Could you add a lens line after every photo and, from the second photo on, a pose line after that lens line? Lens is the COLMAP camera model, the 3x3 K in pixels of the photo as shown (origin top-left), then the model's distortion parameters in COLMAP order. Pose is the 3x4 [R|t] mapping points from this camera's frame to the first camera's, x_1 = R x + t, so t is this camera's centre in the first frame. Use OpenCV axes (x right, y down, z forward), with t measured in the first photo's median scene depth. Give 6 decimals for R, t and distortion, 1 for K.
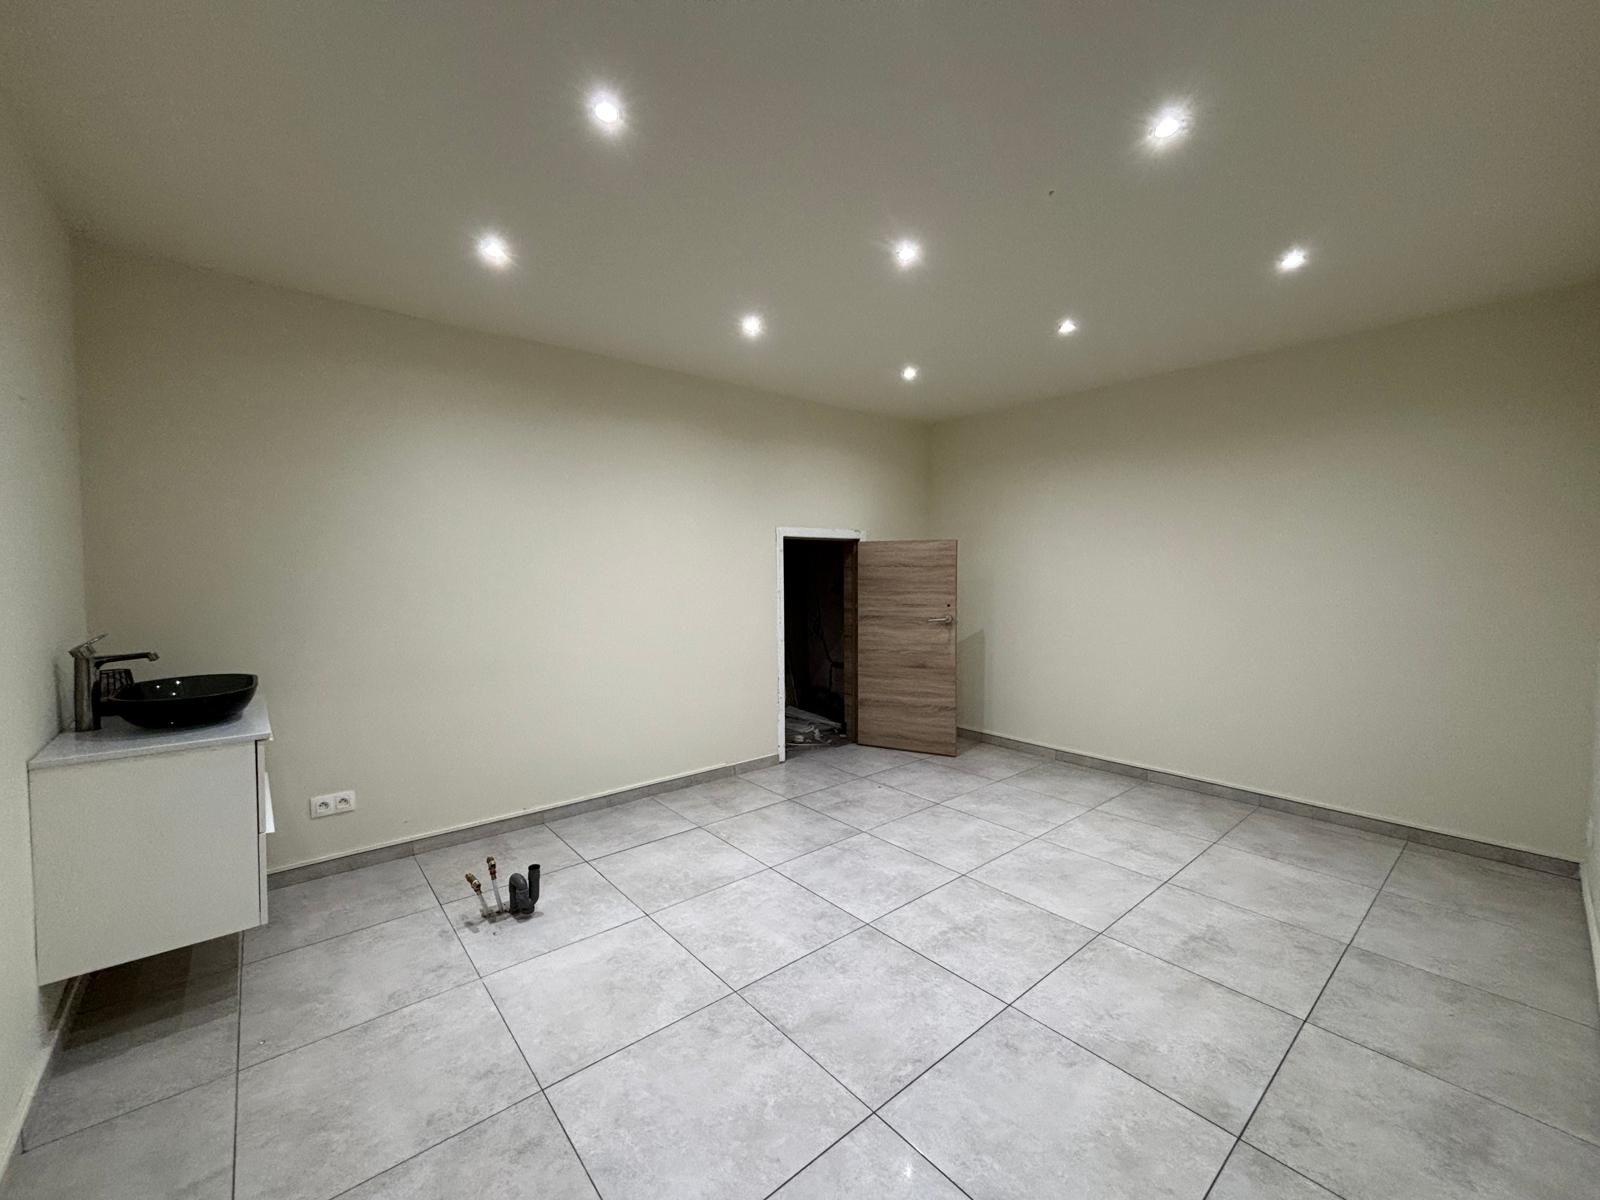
lens RADIAL K [[648.2, 0, 805.4], [0, 648.2, 596.0], [0, 0, 1]] dist [-0.000024, 0.001673]
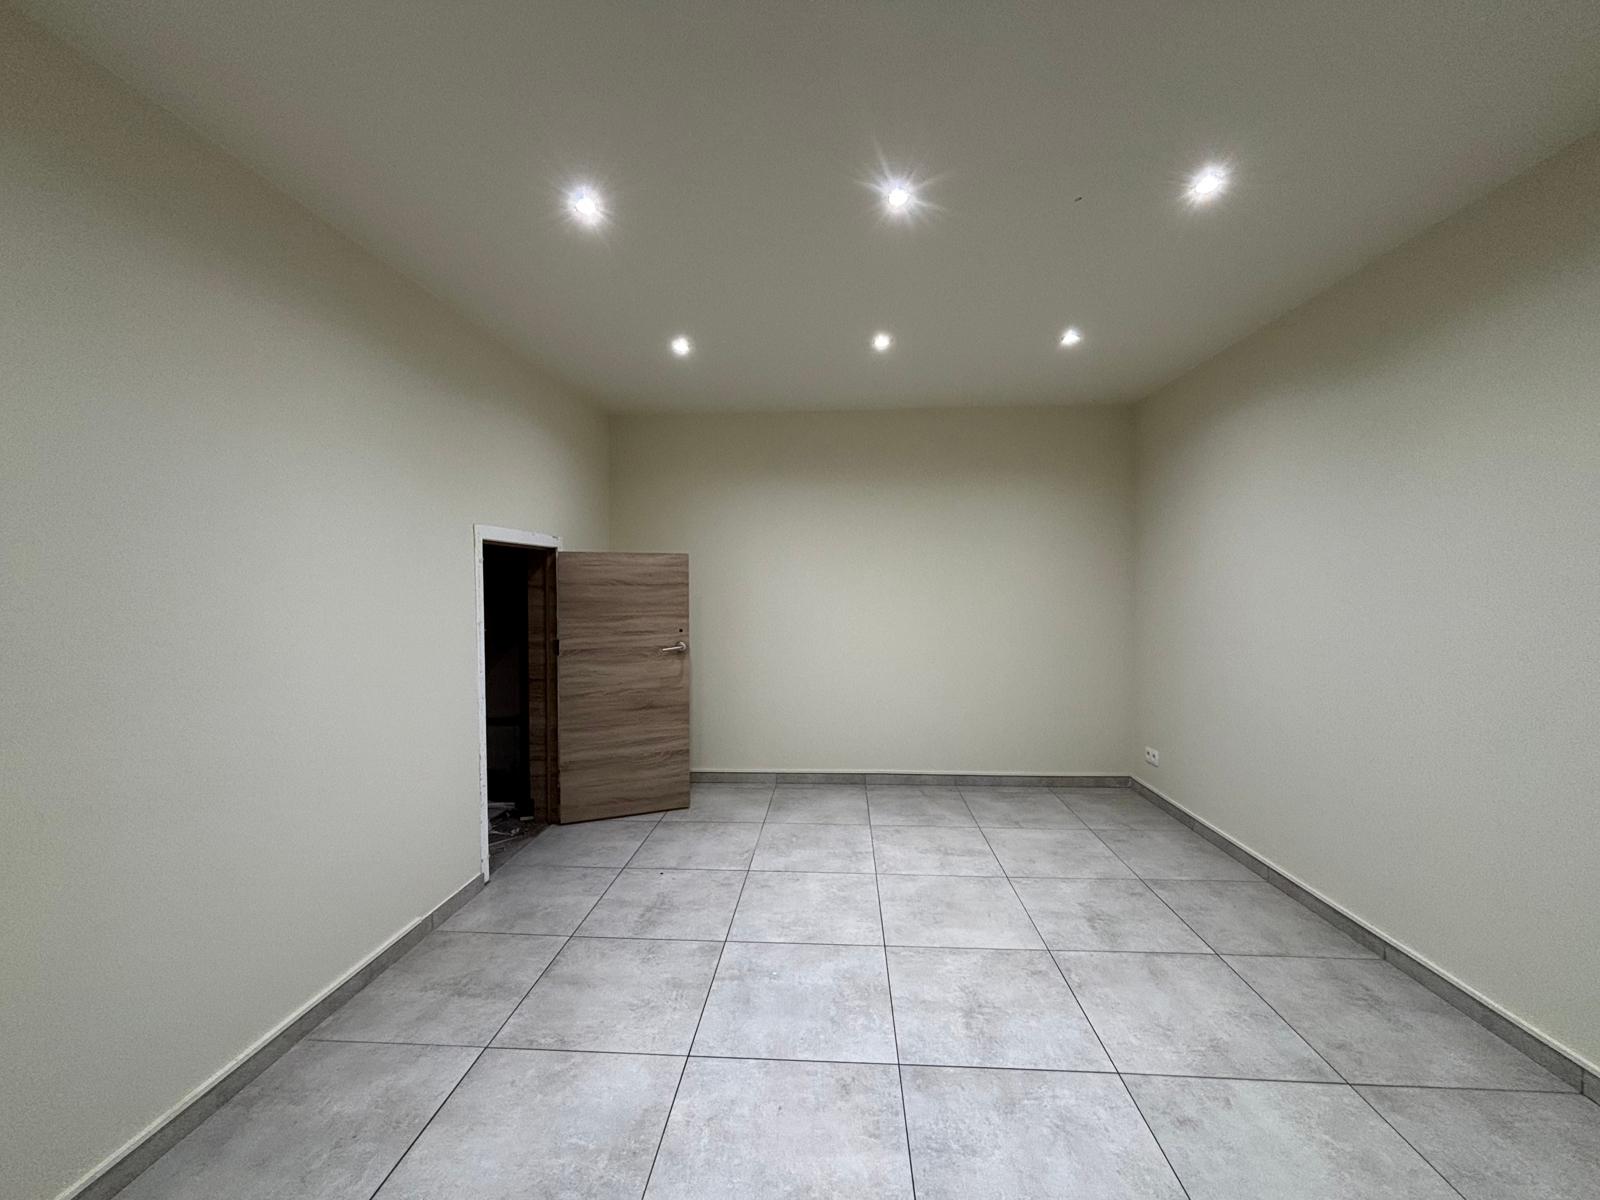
lens RADIAL K [[648.2, 0, 805.7], [0, 648.2, 606.9], [0, 0, 1]] dist [-0.000024, 0.001673]
pose [[0.693572, -0.028401, 0.719827, -0.383073], [0.034008, 0.999399, 0.006663, -0.023435], [-0.719584, 0.019858, 0.694121, 0.417929]]
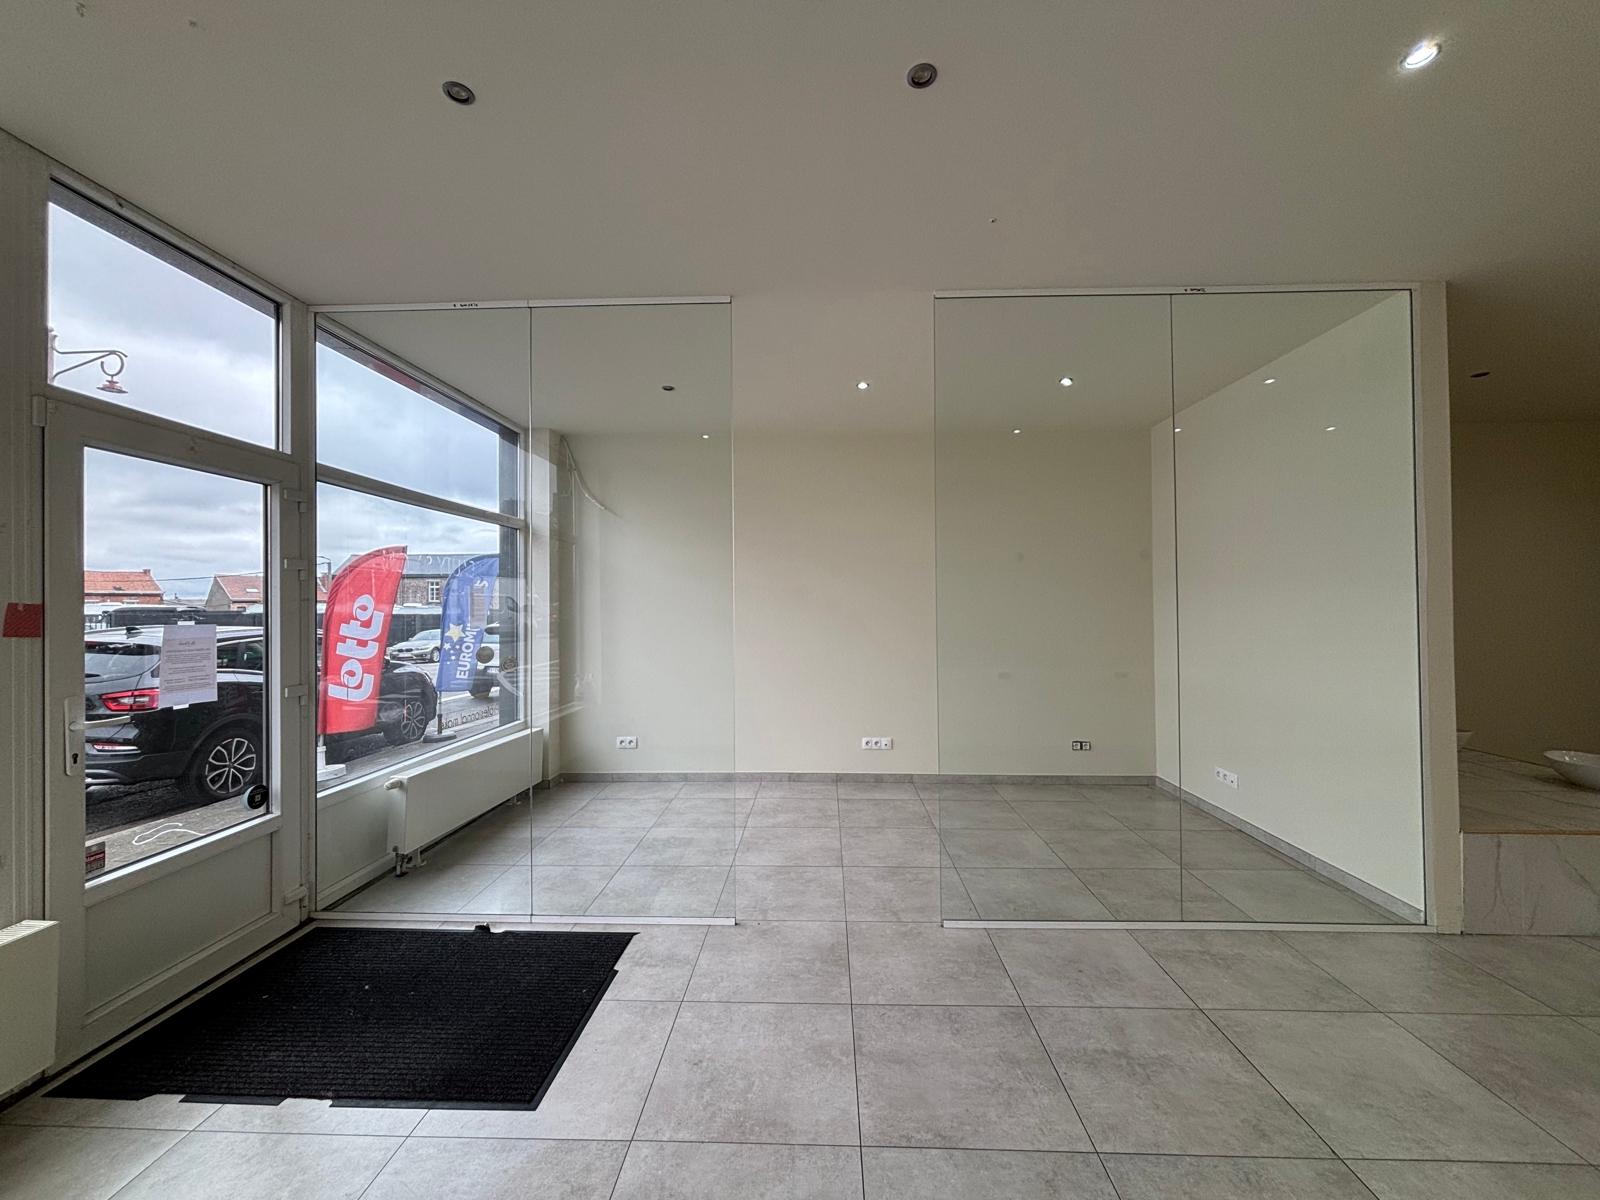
lens RADIAL K [[648.2, 0, 799.2], [0, 648.2, 598.0], [0, 0, 1]] dist [-0.000024, 0.001673]
pose [[0.728006, -0.011339, -0.685477, 0.383642], [-0.018207, 0.999191, -0.035865, -0.029685], [0.685329, 0.038590, 0.727211, 0.061259]]
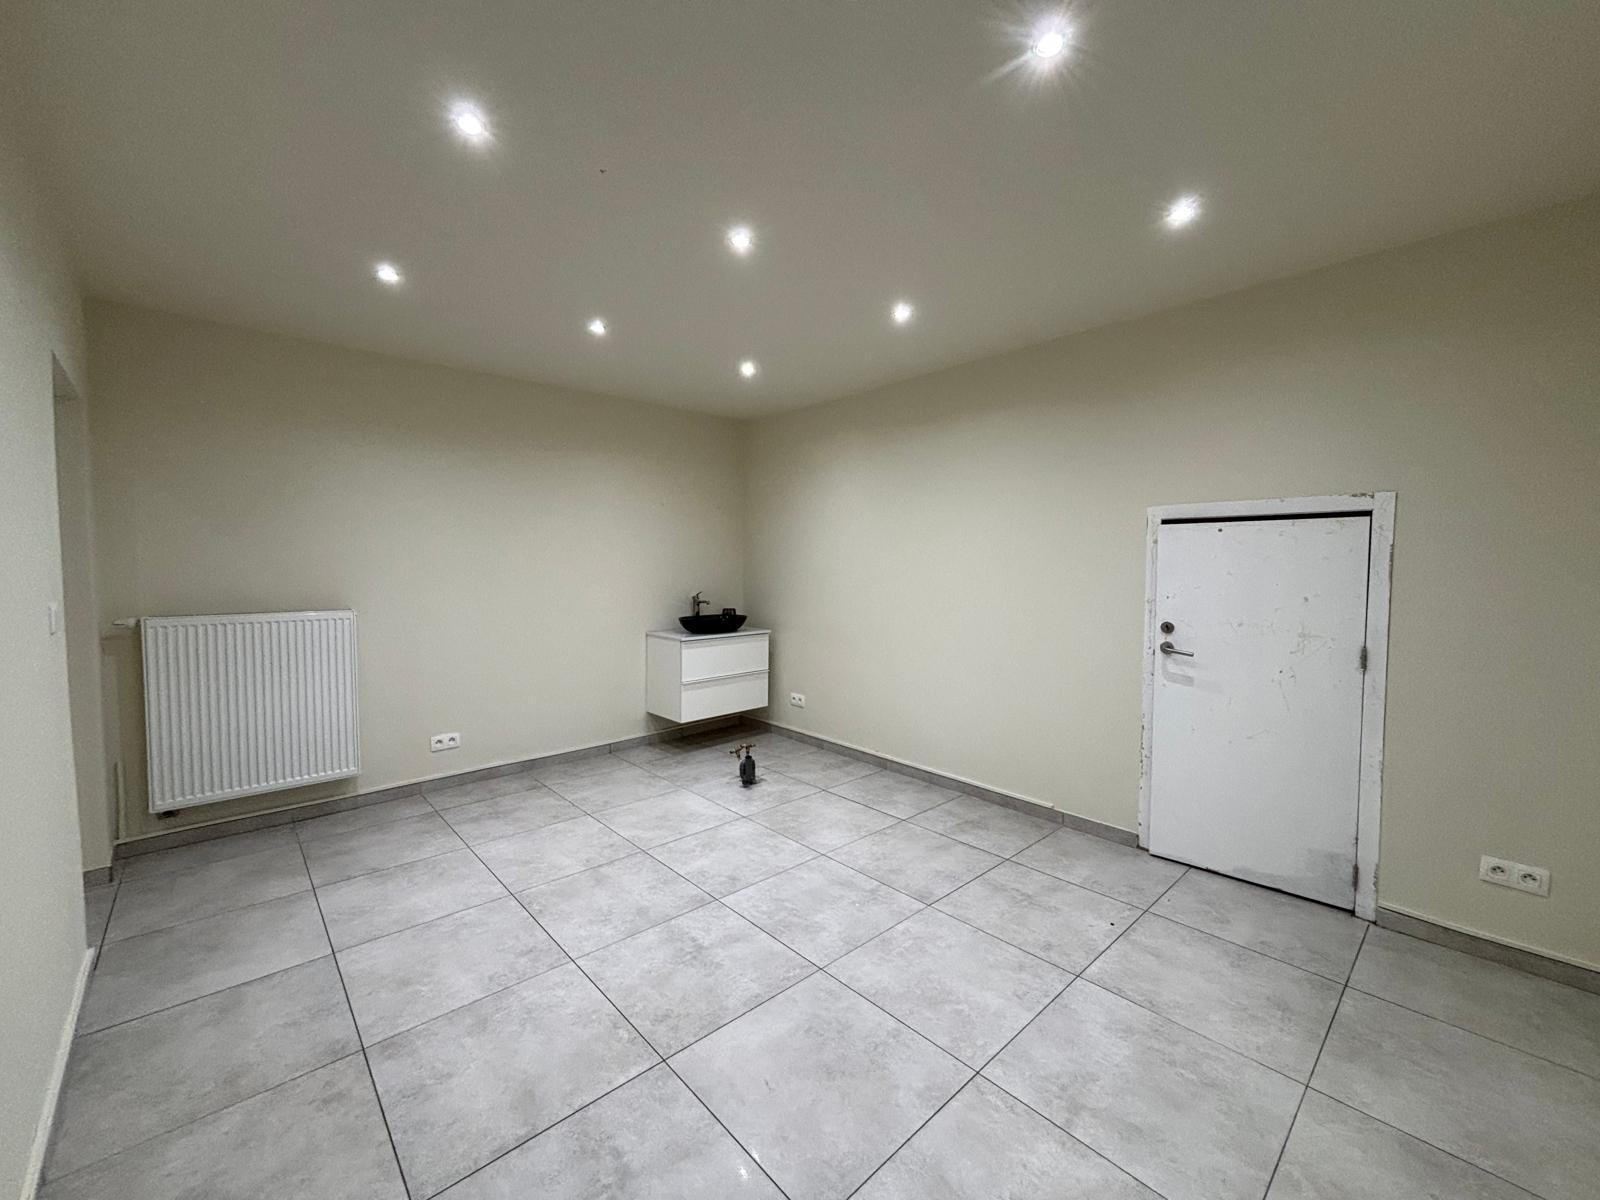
lens RADIAL K [[648.2, 0, 797.0], [0, 648.2, 601.1], [0, 0, 1]] dist [-0.000024, 0.001673]
pose [[0.026142, 0.061806, -0.997746, 0.872893], [-0.042884, 0.997237, 0.060651, -0.046255], [0.998738, 0.041202, 0.028720, 0.824959]]
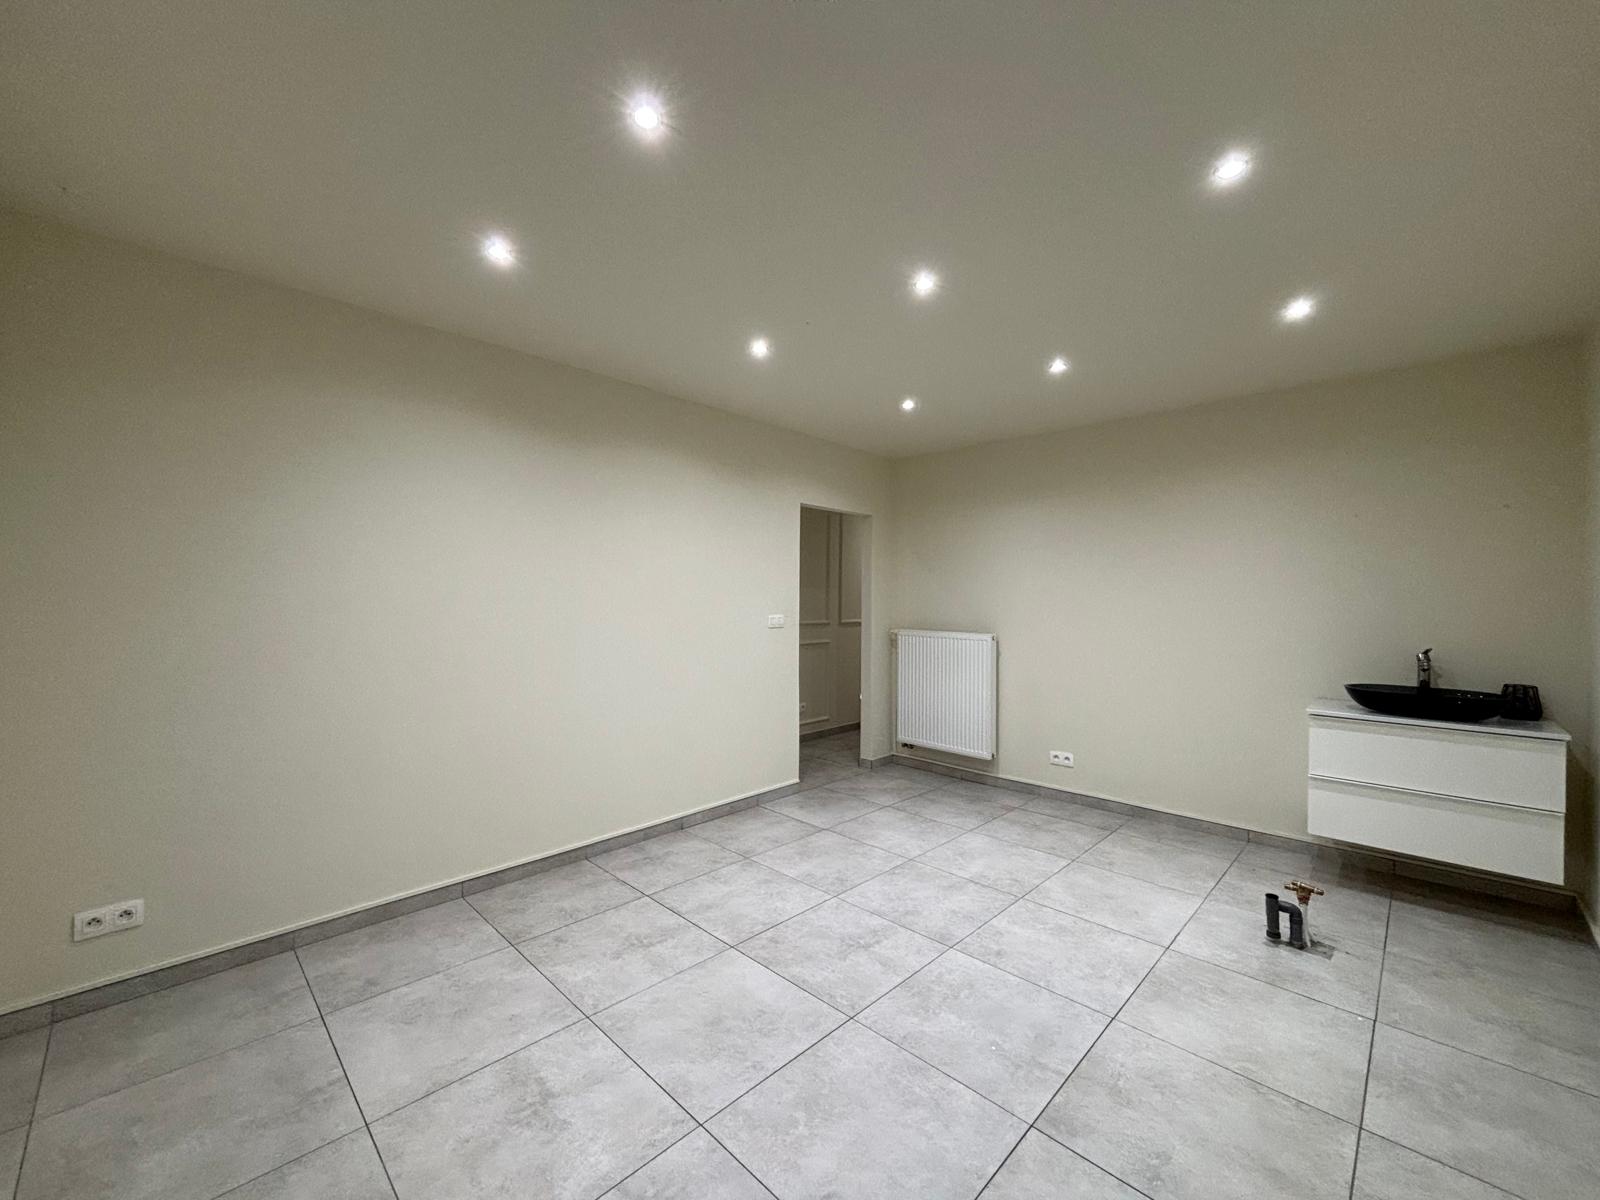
lens RADIAL K [[648.2, 0, 795.3], [0, 648.2, 598.0], [0, 0, 1]] dist [-0.000024, 0.001673]
pose [[-0.996782, -0.007526, -0.079804, 0.327486], [-0.010896, 0.999063, 0.041876, -0.070048], [0.079414, 0.042610, -0.995931, 1.515197]]
